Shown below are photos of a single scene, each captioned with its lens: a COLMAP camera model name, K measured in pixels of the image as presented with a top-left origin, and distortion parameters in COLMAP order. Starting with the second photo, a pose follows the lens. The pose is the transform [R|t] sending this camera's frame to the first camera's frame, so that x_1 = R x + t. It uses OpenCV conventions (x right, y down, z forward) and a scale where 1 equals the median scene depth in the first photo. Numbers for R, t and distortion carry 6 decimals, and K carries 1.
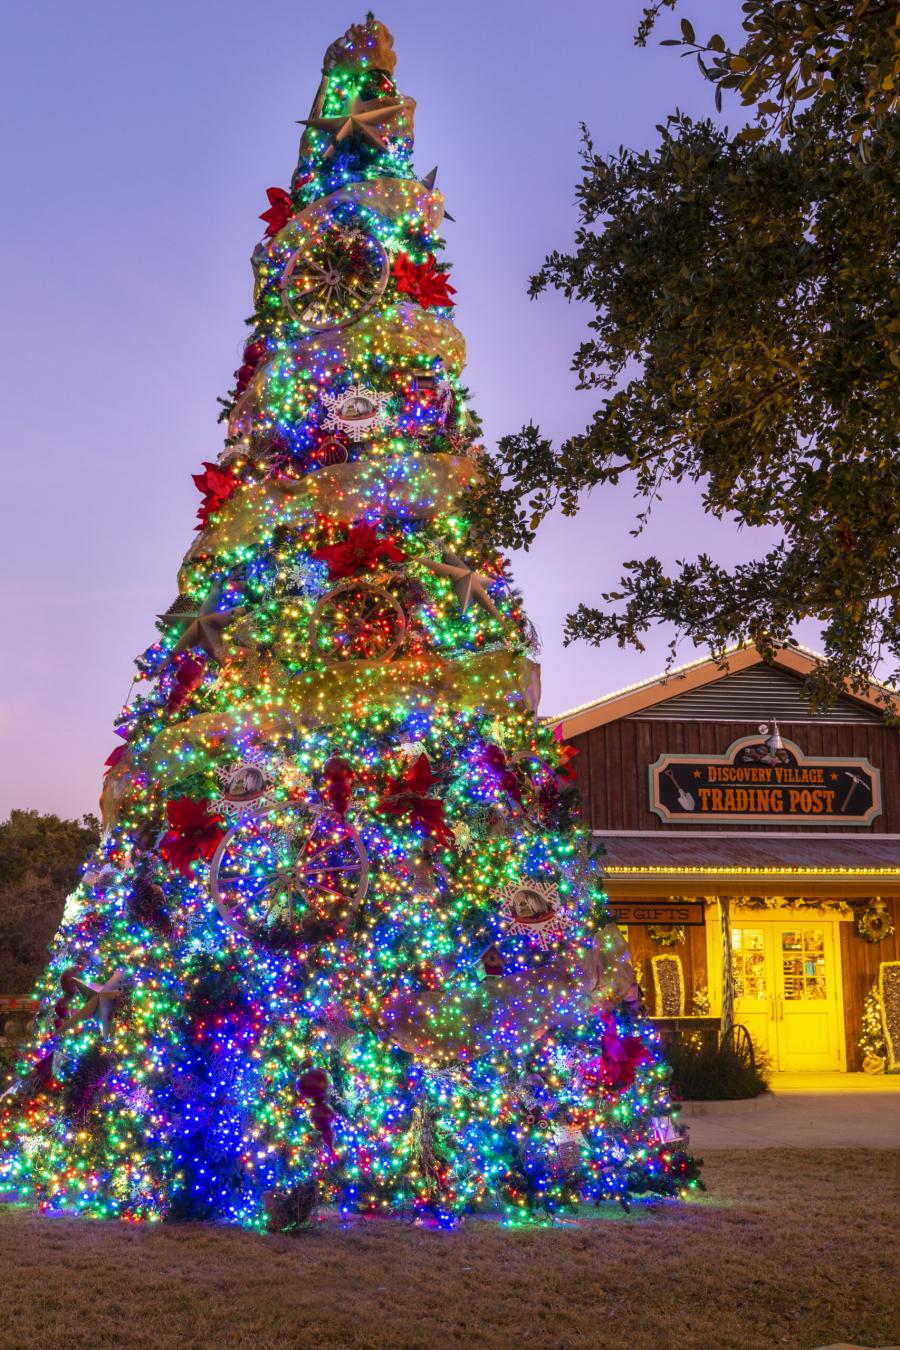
lens RADIAL K [[1519.9, 0, 450.0], [0, 1519.9, 675.0], [0, 0, 1]] dist [-0.006169, -0.003451]
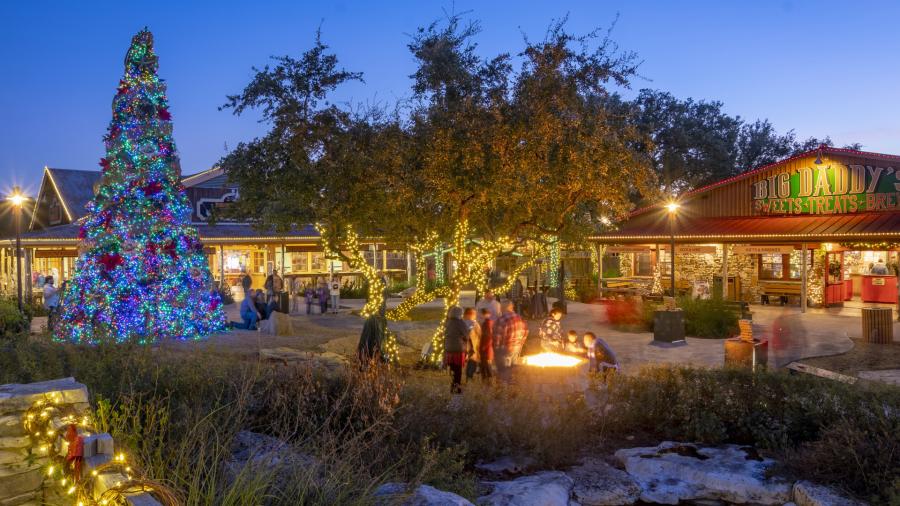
lens RADIAL K [[731.2, 0, 450.0], [0, 731.2, 253.0], [0, 0, 1]] dist [-0.000733, -0.000350]
pose [[0.861082, -0.009888, 0.508371, -0.404222], [-0.110919, 0.972079, 0.206783, -0.444899], [-0.496221, -0.234445, 0.835943, -1.208112]]
